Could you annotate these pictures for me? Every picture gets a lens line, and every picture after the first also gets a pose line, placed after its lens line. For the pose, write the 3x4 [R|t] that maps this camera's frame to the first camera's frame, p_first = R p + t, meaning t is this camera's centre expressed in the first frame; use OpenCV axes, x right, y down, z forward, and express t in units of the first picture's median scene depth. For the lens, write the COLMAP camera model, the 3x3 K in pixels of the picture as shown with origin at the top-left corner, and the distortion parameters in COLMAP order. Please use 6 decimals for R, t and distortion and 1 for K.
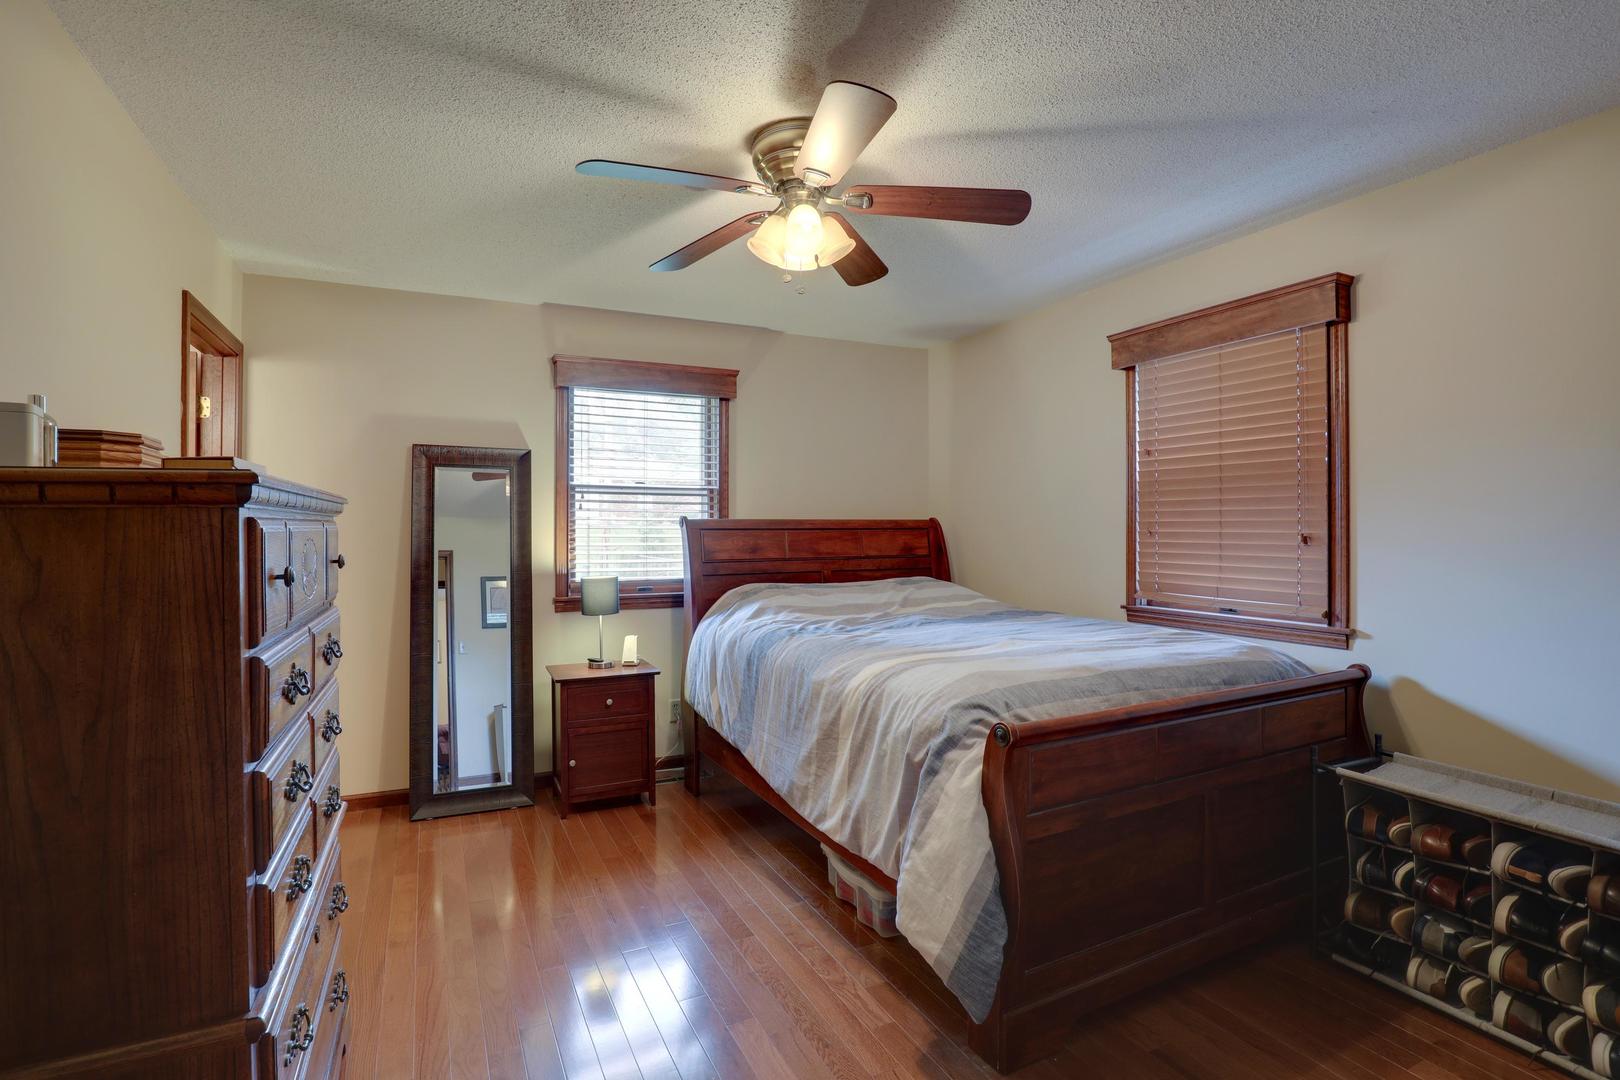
lens RADIAL K [[753.5, 0, 810.1], [0, 753.5, 528.0], [0, 0, 1]] dist [-0.028998, 0.000609]
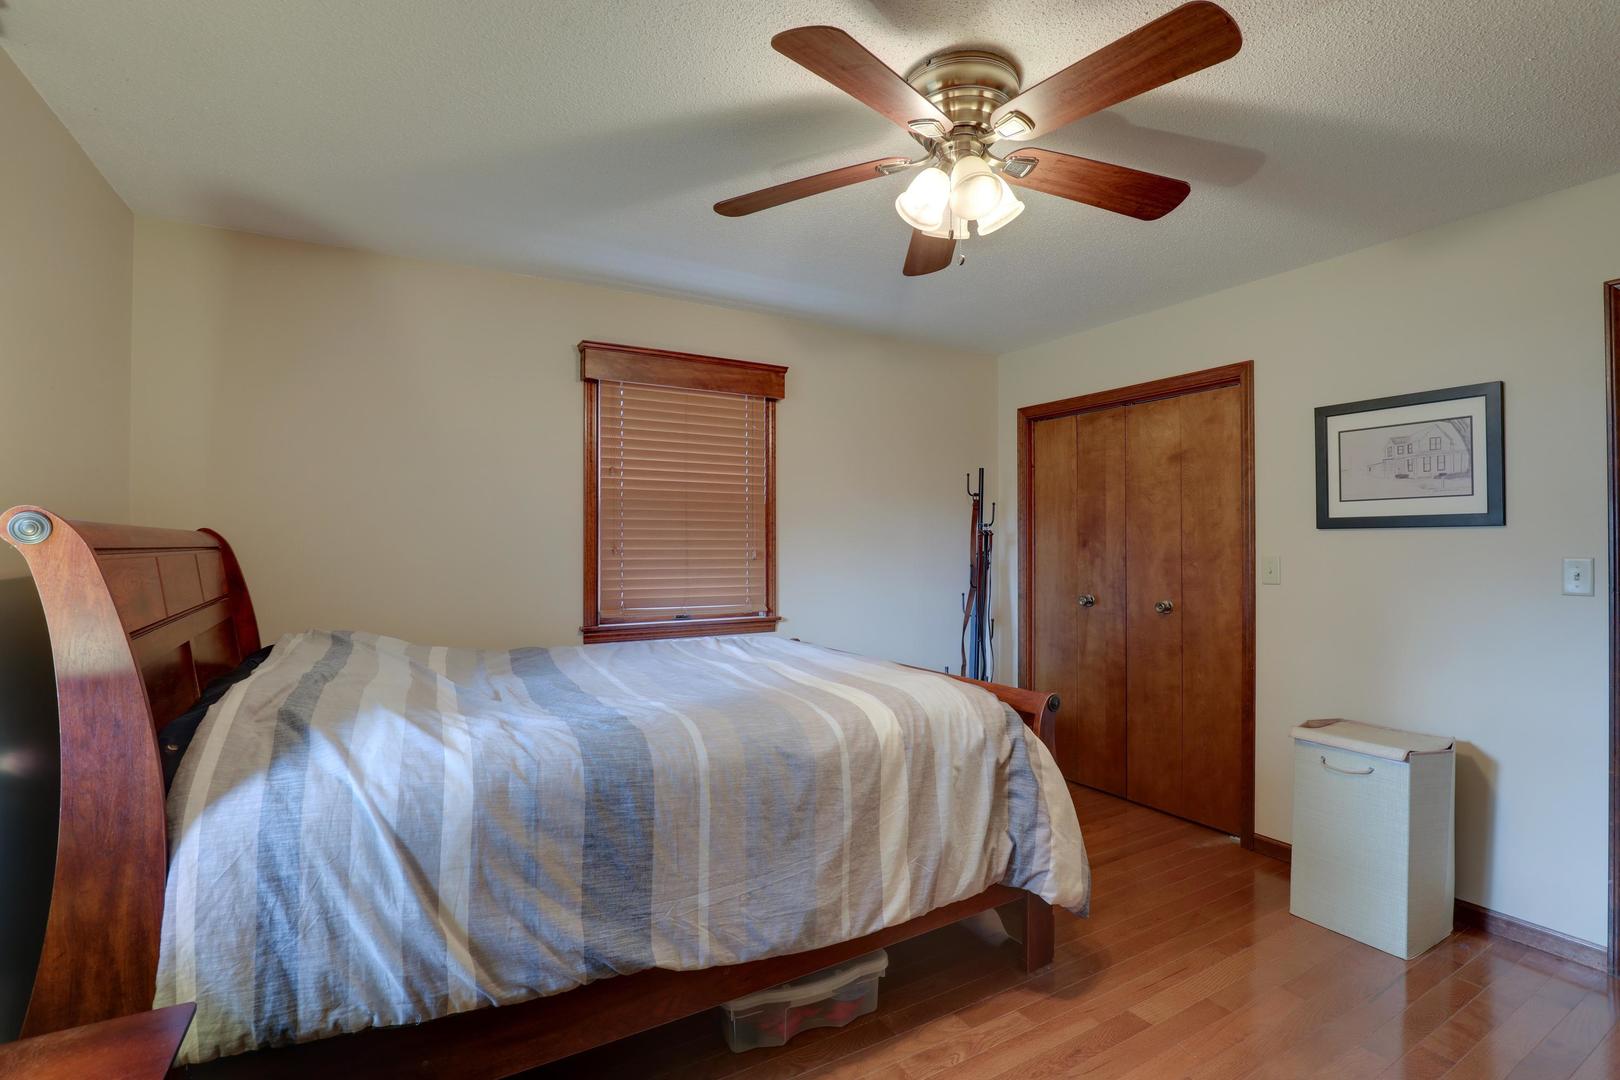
lens RADIAL K [[753.5, 0, 810.1], [0, 753.5, 528.0], [0, 0, 1]] dist [-0.028998, 0.000609]
pose [[-0.098300, 0.020053, 0.994955, -0.654780], [-0.004889, 0.999775, -0.020633, -0.004918], [-0.995145, -0.006892, -0.098180, 0.970006]]
